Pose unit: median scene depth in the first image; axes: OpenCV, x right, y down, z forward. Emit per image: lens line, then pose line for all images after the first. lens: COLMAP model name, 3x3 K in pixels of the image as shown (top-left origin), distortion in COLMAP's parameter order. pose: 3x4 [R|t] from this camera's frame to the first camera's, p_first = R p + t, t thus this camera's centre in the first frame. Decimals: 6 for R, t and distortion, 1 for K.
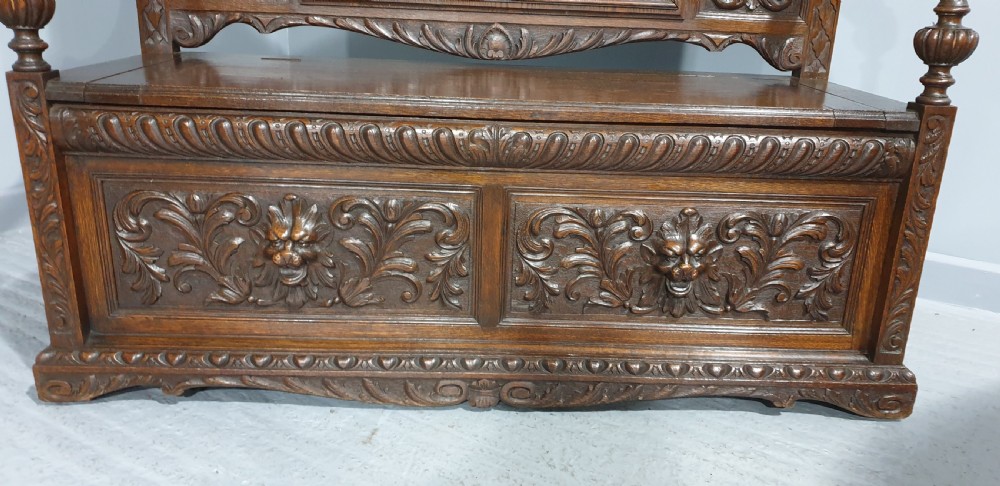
lens RADIAL K [[776.6, 0, 507.4], [0, 776.6, 234.8], [0, 0, 1]] dist [0.055839, -0.057428]
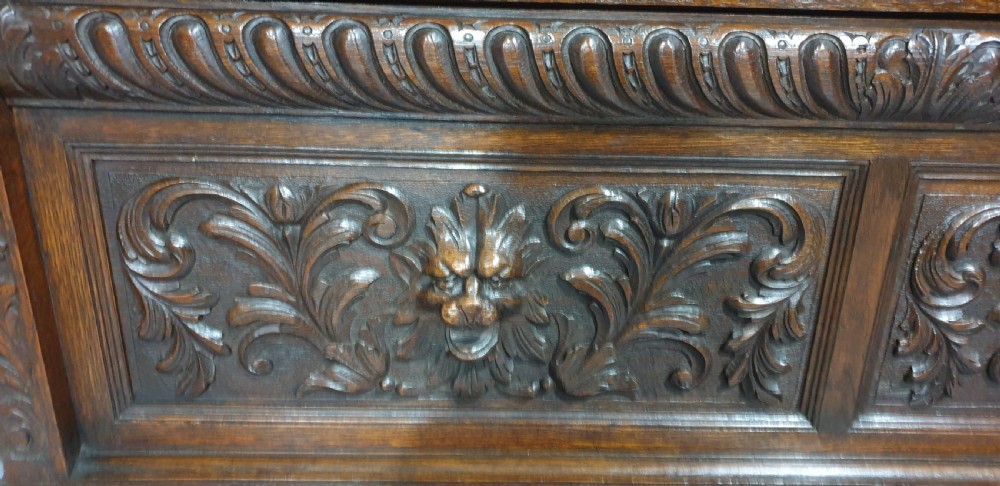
lens RADIAL K [[776.6, 0, 502.4], [0, 776.6, 243.6], [0, 0, 1]] dist [0.055839, -0.057428]
pose [[0.999969, -0.007935, -0.000080, -0.254023], [0.007927, 0.998379, 0.056359, -0.040683], [-0.000368, -0.056358, 0.998411, 0.494225]]
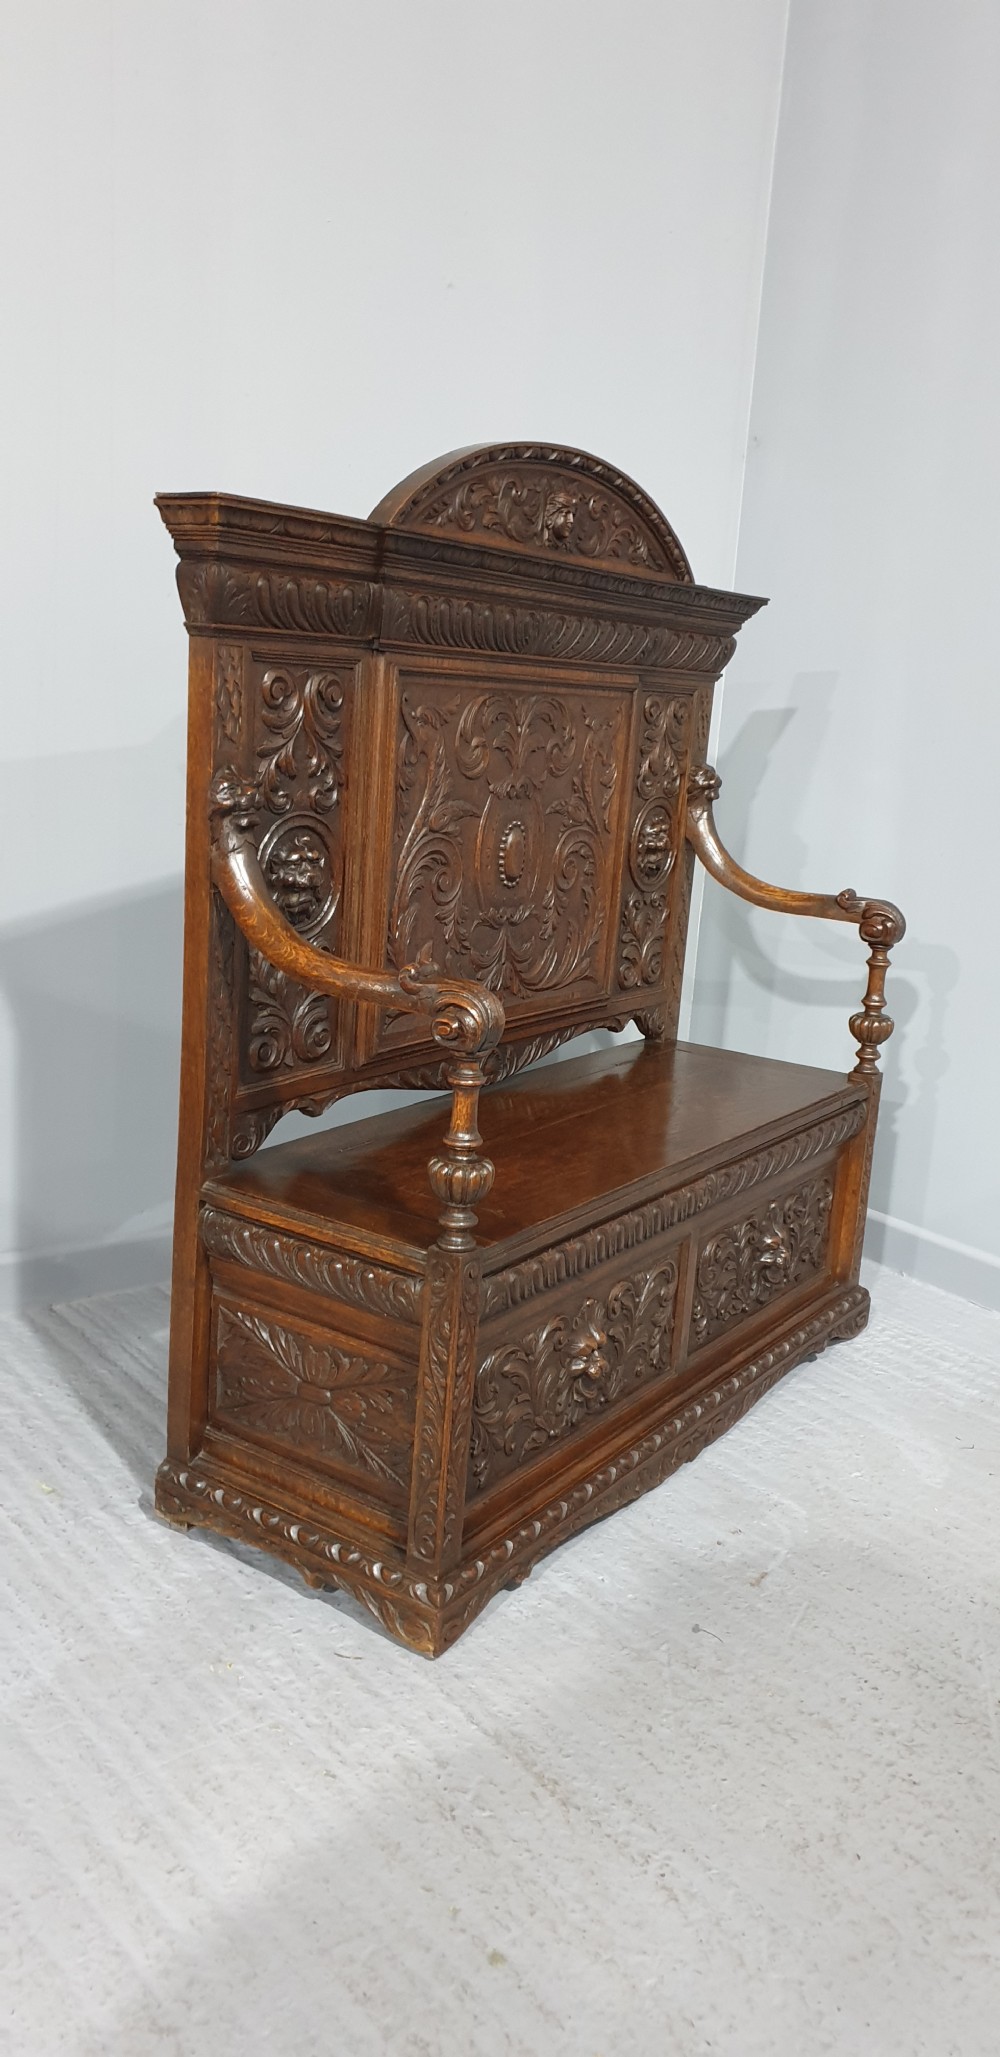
lens RADIAL K [[1597.5, 0, 521.6], [0, 1597.5, 1063.3], [0, 0, 1]] dist [0.055839, -0.057428]
pose [[0.585196, -0.190689, 0.788152, -1.704156], [0.206126, 0.975012, 0.082852, -0.483064], [-0.784256, 0.113975, 0.609879, -0.116851]]
